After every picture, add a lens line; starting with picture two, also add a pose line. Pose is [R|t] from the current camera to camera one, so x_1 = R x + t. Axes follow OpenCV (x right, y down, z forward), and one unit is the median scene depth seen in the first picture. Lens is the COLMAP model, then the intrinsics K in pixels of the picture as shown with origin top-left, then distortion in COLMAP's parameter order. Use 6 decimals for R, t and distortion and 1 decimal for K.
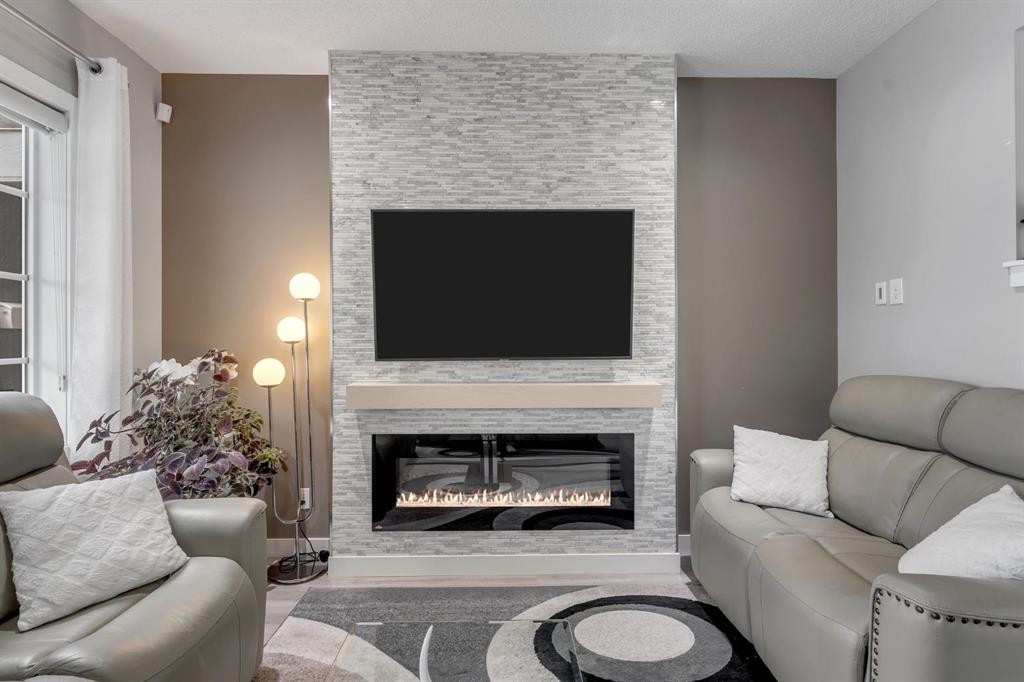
lens RADIAL K [[502.1, 0, 512.2], [0, 502.1, 336.9], [0, 0, 1]] dist [-0.000495, -0.001106]
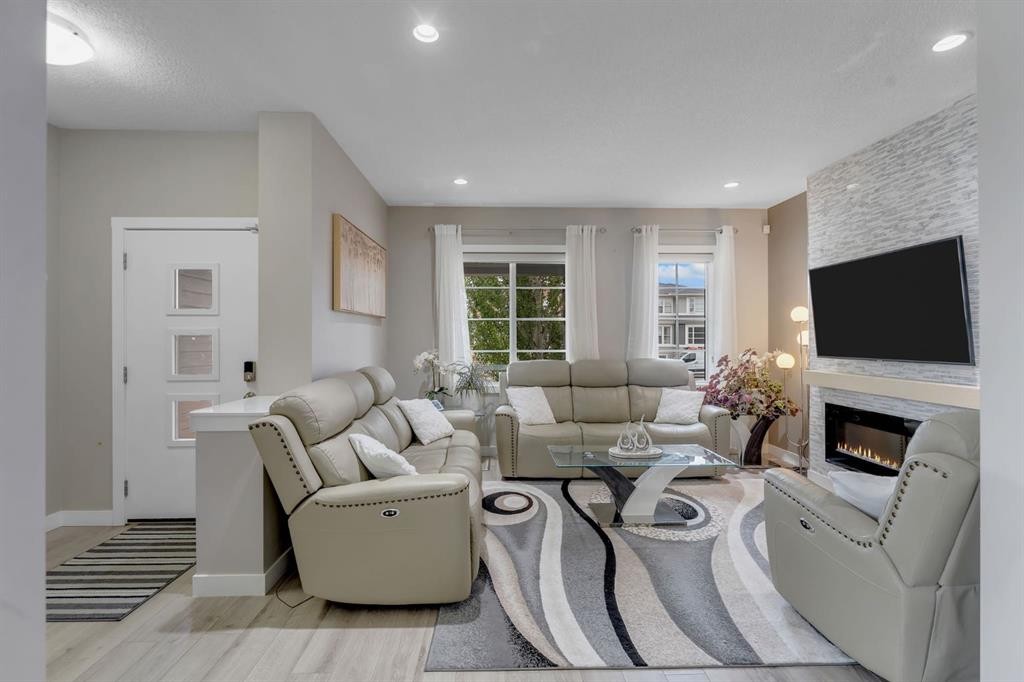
lens RADIAL K [[475.7, 0, 510.5], [0, 475.7, 338.3], [0, 0, 1]] dist [0.001980, -0.000954]
pose [[0.015638, 0.002504, -0.999875, 1.252380], [0.005369, 0.999982, 0.002588, -0.024813], [0.999863, -0.005409, 0.015624, -0.052143]]
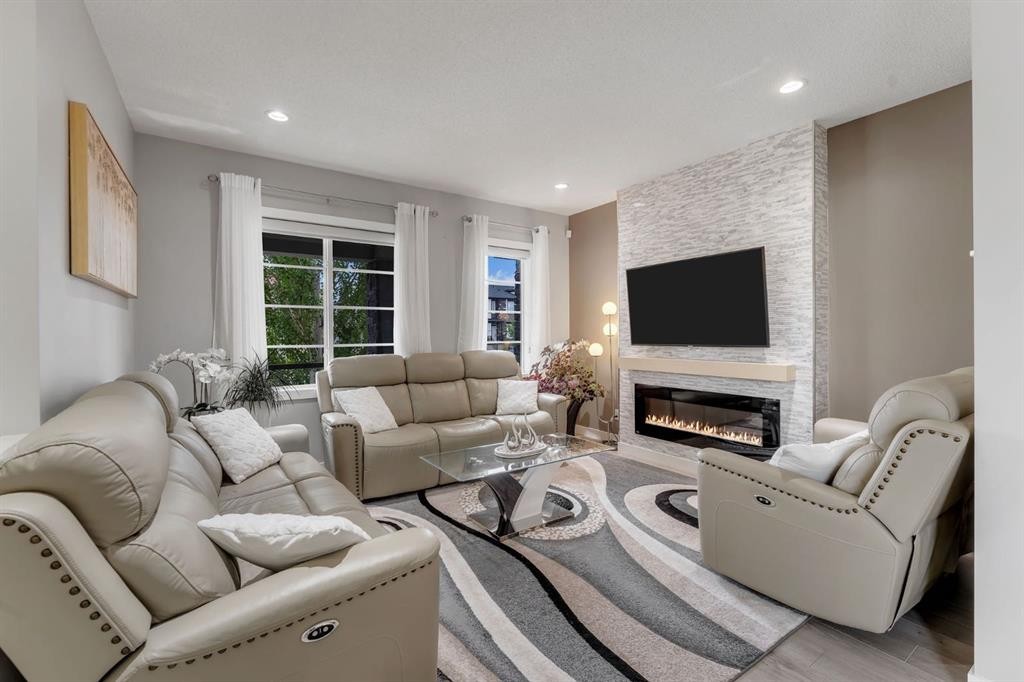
lens RADIAL K [[441.8, 0, 512.7], [0, 441.8, 337.6], [0, 0, 1]] dist [0.000453, -0.001122]
pose [[0.548961, 0.004596, -0.835835, 0.878403], [0.008375, 0.999904, 0.010999, -0.004798], [0.835806, -0.013038, 0.548870, -0.323977]]
